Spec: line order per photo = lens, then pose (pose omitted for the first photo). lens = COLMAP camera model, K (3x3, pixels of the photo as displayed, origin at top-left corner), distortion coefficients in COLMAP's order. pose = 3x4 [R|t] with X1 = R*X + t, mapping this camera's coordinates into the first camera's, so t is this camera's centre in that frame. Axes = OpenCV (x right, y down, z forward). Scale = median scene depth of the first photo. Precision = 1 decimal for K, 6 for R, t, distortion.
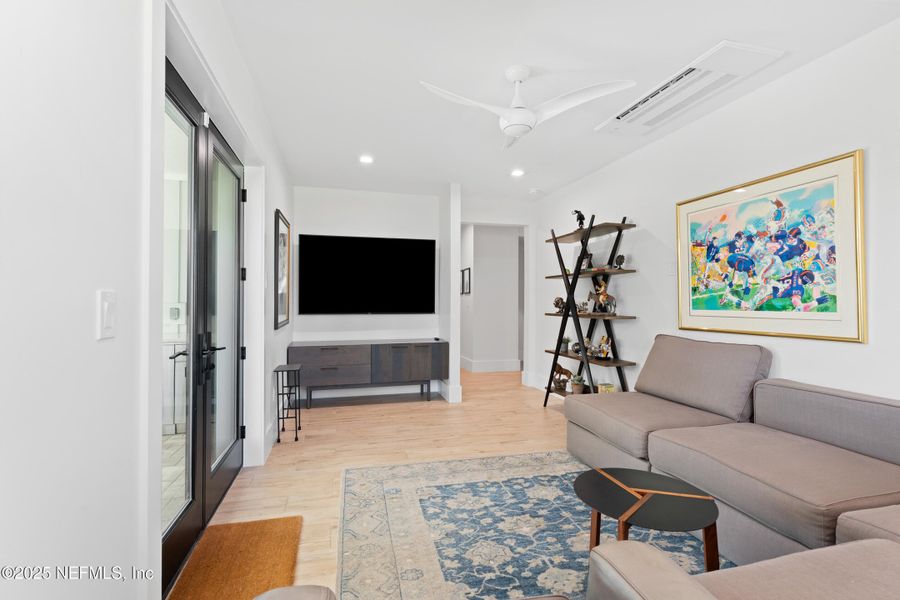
lens RADIAL K [[398.7, 0, 448.0], [0, 398.7, 298.2], [0, 0, 1]] dist [0.002502, 0.000294]
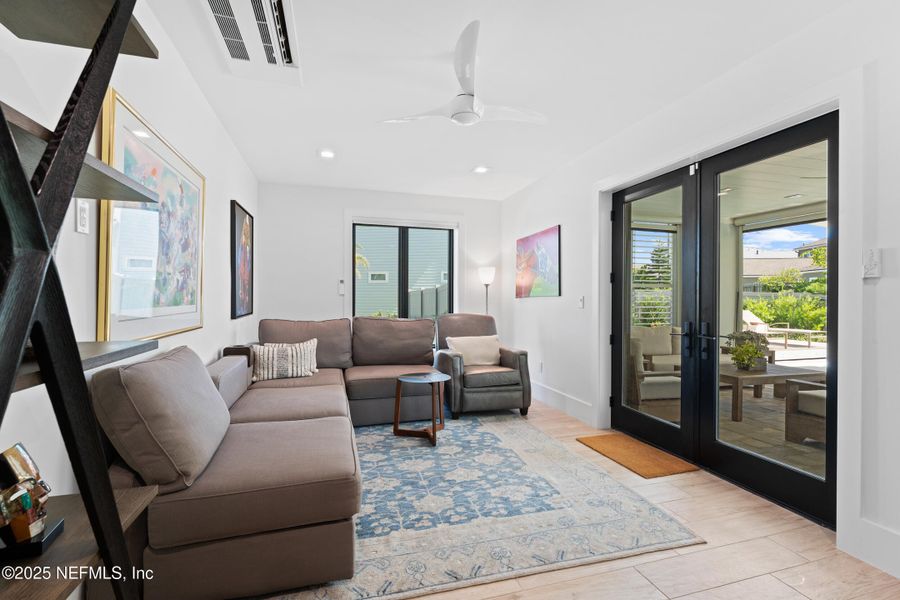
lens RADIAL K [[398.7, 0, 448.0], [0, 398.7, 298.2], [0, 0, 1]] dist [0.002502, 0.000294]
pose [[-0.999286, -0.007084, -0.037110, 0.267186], [-0.006783, 0.999943, -0.008235, 0.019901], [0.037166, -0.007978, -0.999277, 2.106968]]
